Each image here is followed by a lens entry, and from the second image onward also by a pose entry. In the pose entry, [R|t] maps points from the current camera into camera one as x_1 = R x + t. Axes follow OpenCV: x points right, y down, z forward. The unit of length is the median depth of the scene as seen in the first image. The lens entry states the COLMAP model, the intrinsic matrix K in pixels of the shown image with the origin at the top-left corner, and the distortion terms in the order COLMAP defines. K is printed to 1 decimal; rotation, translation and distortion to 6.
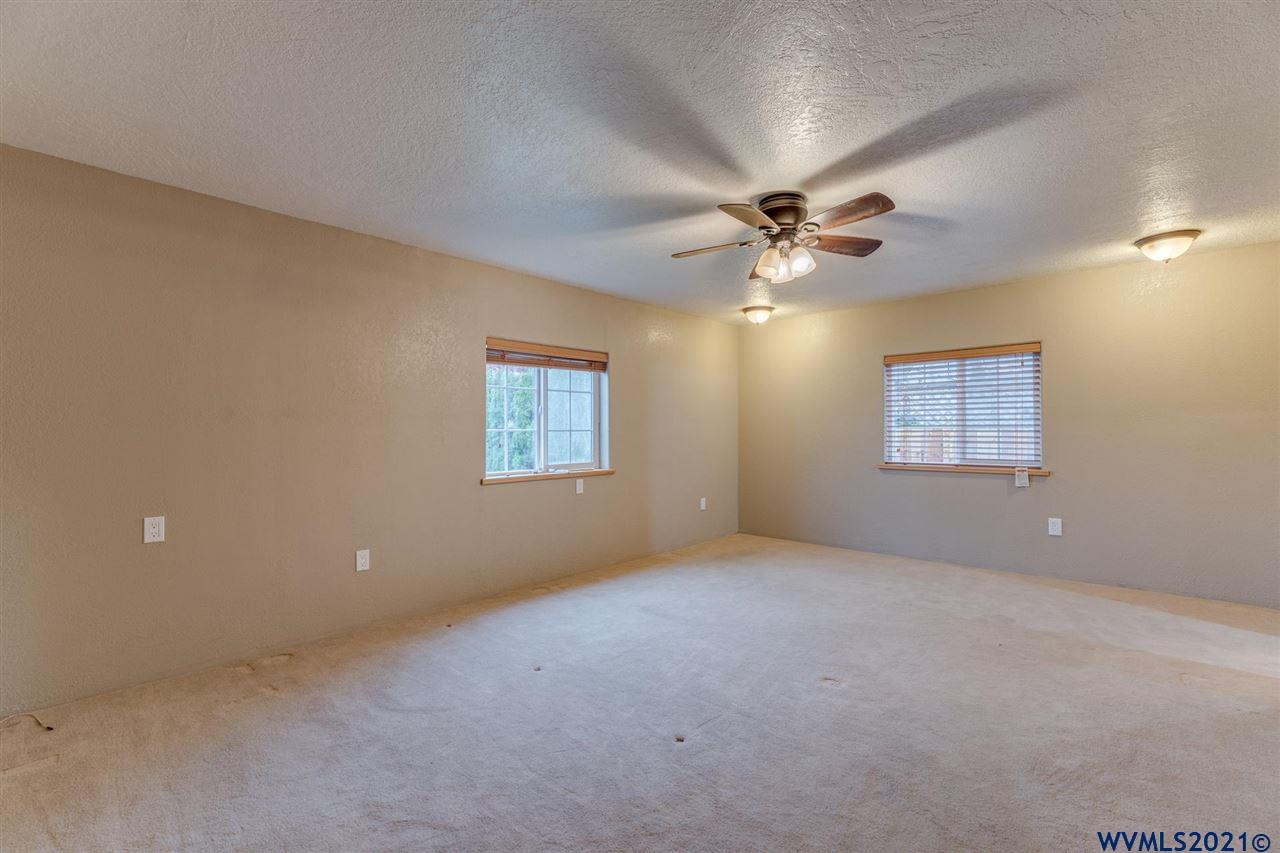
lens RADIAL K [[541.5, 0, 653.4], [0, 541.5, 424.2], [0, 0, 1]] dist [-0.000255, 0.000008]
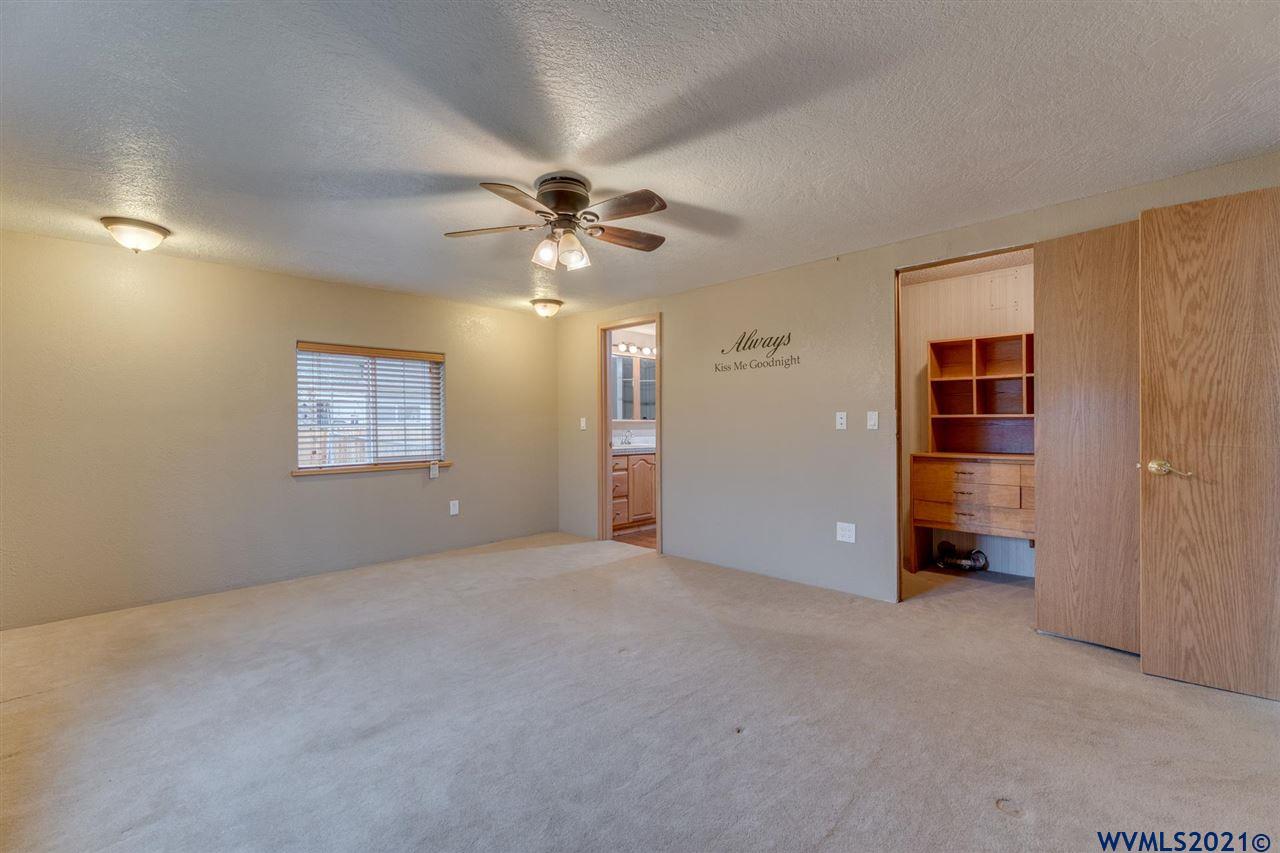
lens RADIAL K [[541.5, 0, 653.4], [0, 541.5, 424.2], [0, 0, 1]] dist [-0.000255, 0.000008]
pose [[0.026625, -0.000359, 0.999645, -0.441510], [-0.018693, 0.999825, 0.000857, -0.008837], [-0.999471, -0.018709, 0.026614, 0.479403]]
